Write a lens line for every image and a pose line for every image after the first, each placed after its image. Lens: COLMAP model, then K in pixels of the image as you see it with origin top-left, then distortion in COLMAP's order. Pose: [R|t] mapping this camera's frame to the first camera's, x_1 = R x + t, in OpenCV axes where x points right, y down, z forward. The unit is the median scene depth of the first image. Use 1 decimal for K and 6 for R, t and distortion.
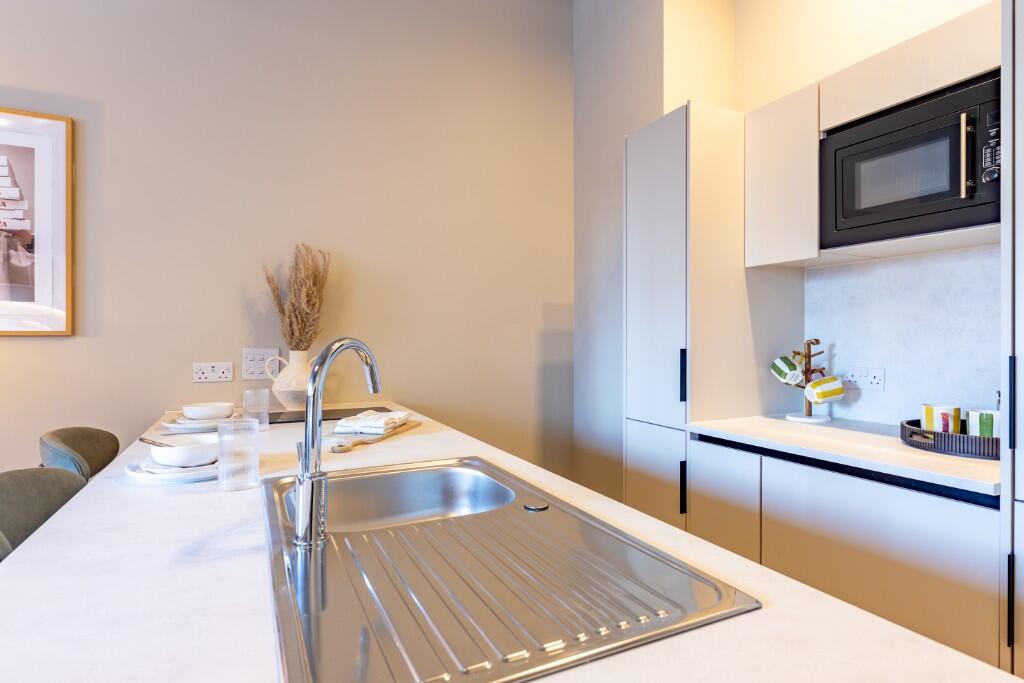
lens RADIAL K [[543.5, 0, 538.2], [0, 543.5, 340.1], [0, 0, 1]] dist [-0.001917, -0.000014]
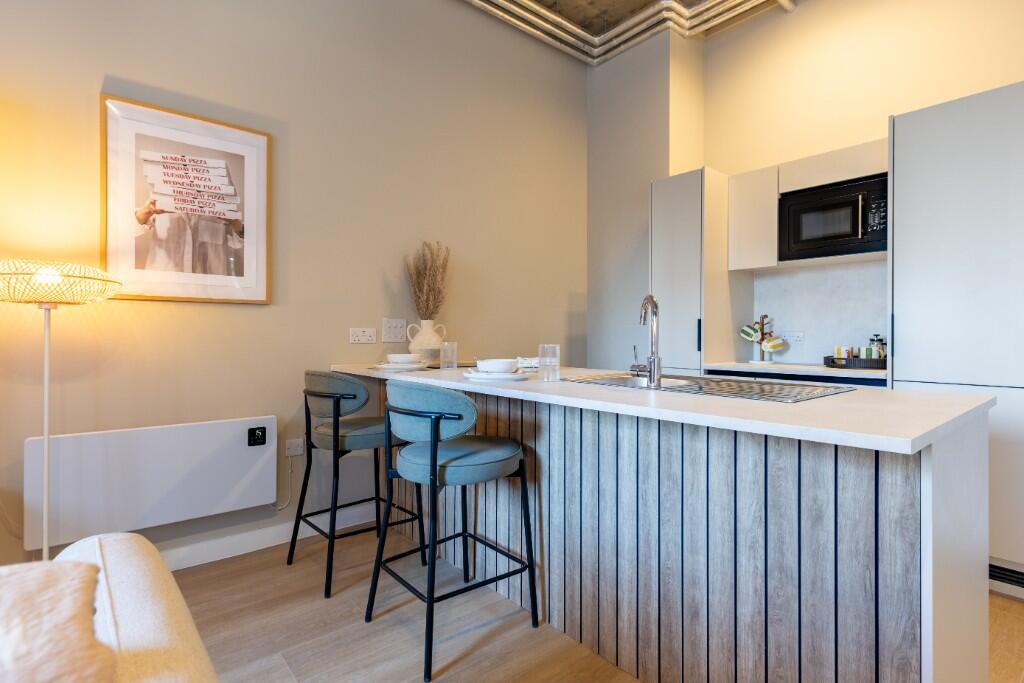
lens RADIAL K [[485.7, 0, 569.5], [0, 485.7, 332.2], [0, 0, 1]] dist [0.005865, -0.000135]
pose [[0.964432, 0.002637, 0.264318, -0.492287], [-0.000995, 0.999979, -0.006346, 0.065505], [-0.264330, 0.005858, 0.964415, -0.297665]]
